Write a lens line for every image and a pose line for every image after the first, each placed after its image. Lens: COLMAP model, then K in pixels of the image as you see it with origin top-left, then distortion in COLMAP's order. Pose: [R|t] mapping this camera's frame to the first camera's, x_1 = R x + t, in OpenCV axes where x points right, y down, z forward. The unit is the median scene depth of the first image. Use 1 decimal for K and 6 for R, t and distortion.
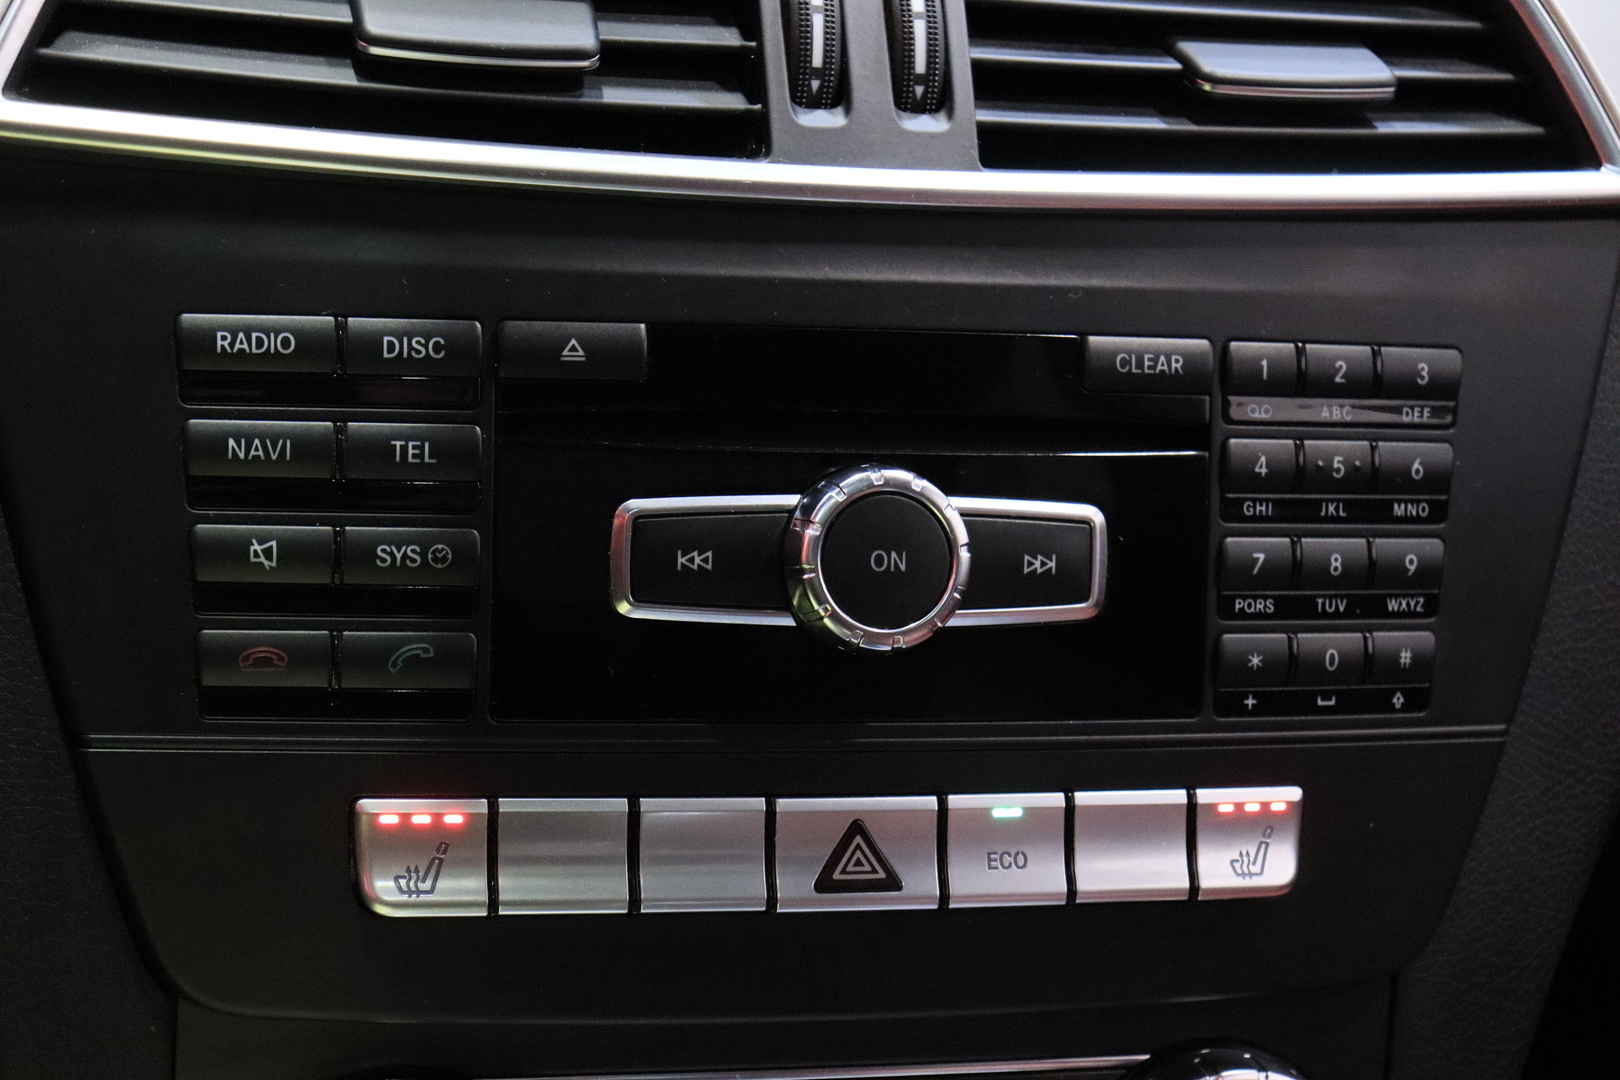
lens RADIAL K [[3639.9, 0, 817.1], [0, 3639.9, 529.5], [0, 0, 1]] dist [0.248466, 0.000000]
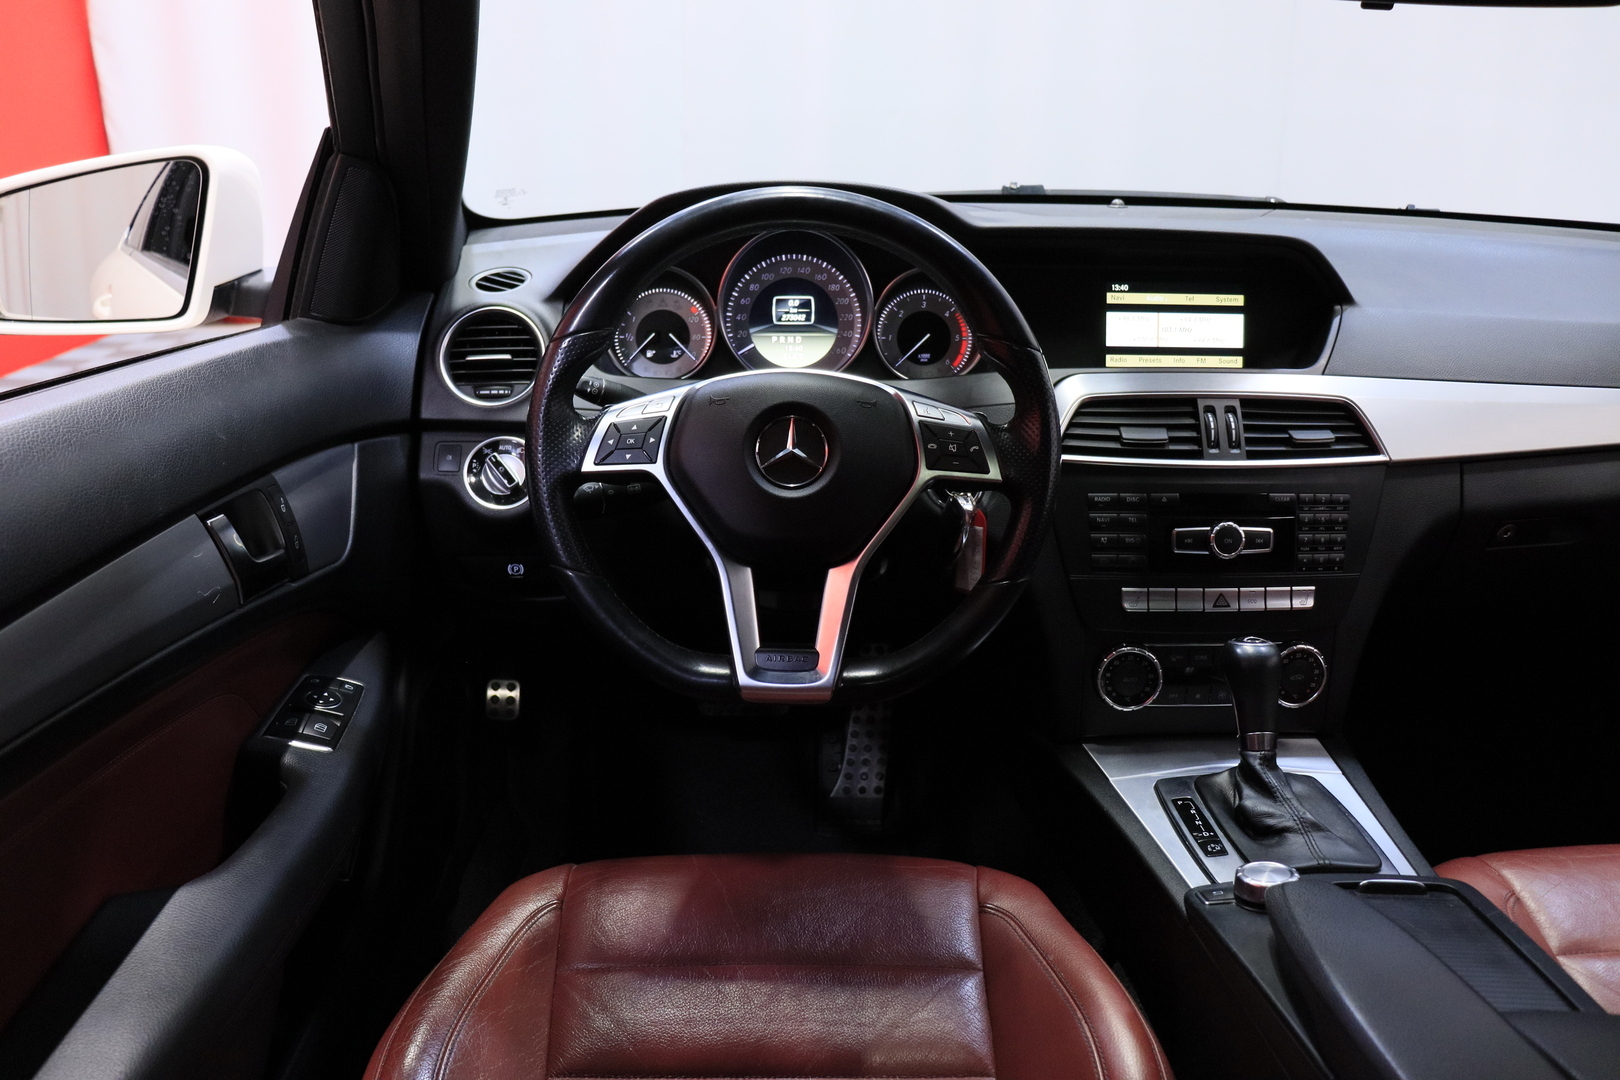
lens RADIAL K [[1330.9, 0, 774.6], [0, 1330.9, 545.0], [0, 0, 1]] dist [-0.174736, 0.121822]
pose [[0.957582, -0.002144, -0.288153, -0.058954], [0.012879, 0.999291, 0.035365, -0.055426], [0.287873, -0.037576, 0.956931, -0.862709]]
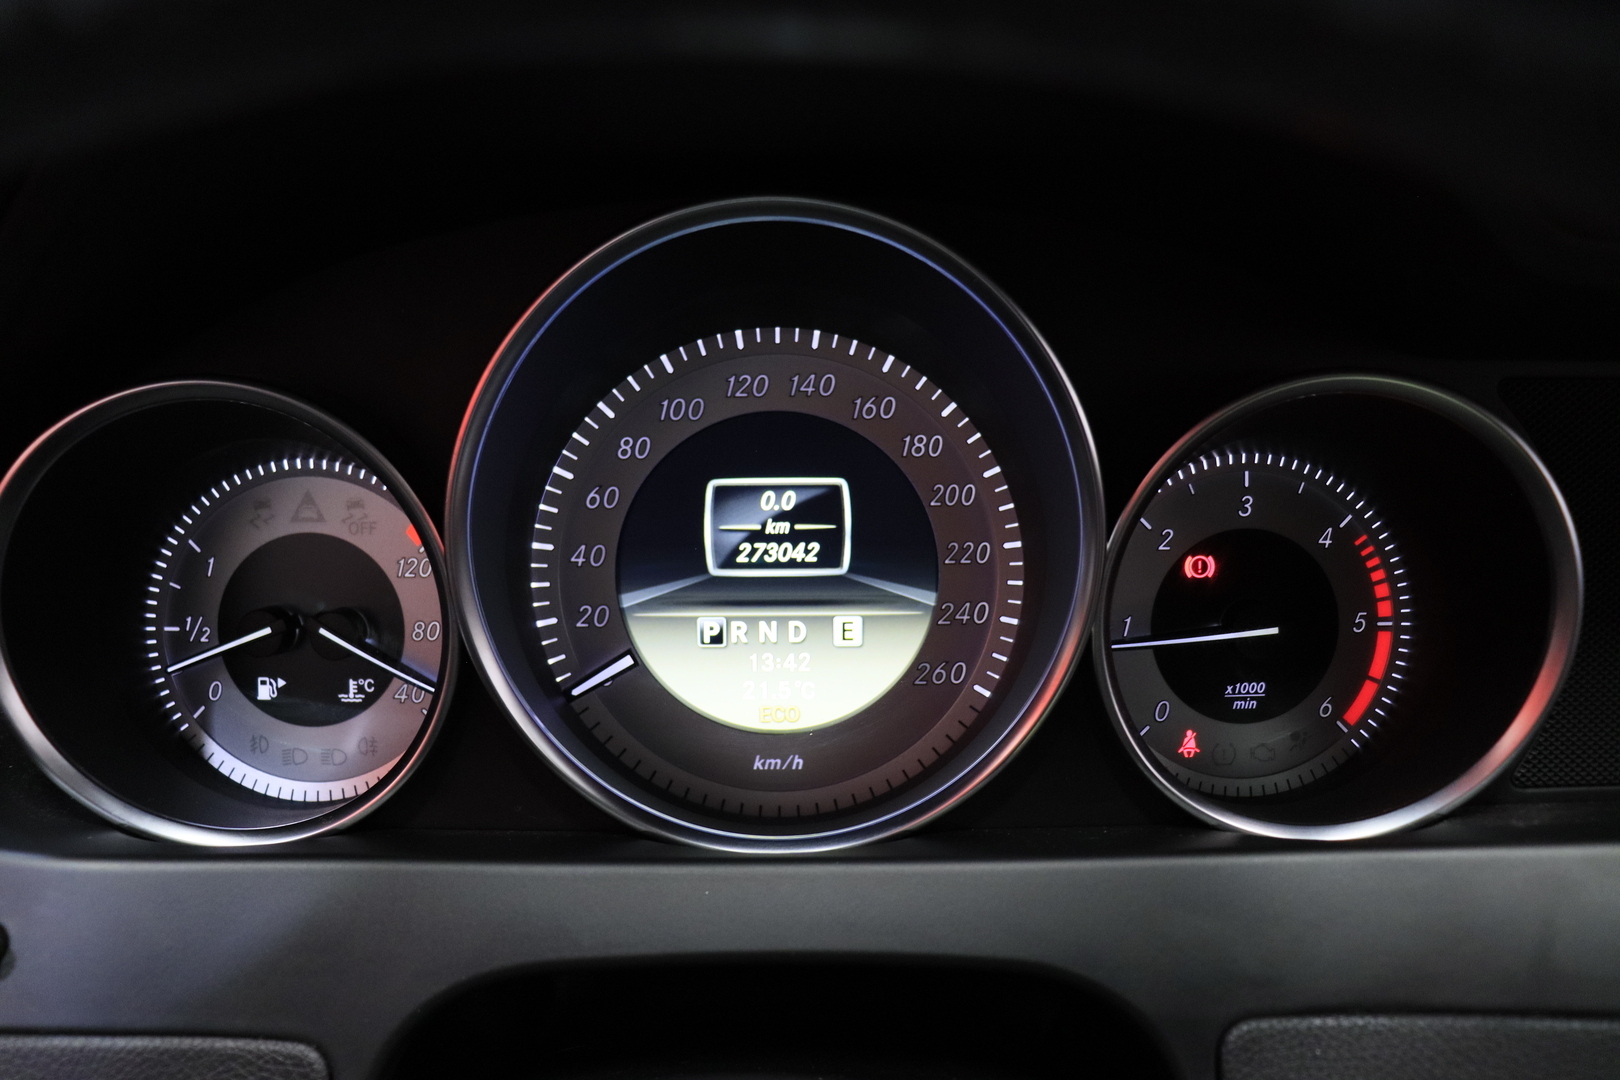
lens RADIAL K [[1330.9, 0, 773.2], [0, 1330.9, 546.8], [0, 0, 1]] dist [-0.174736, 0.121822]
pose [[0.952045, -0.026701, -0.304790, -0.434994], [0.019178, 0.999434, -0.027648, -0.313087], [0.305355, 0.020477, 0.952018, 0.527034]]
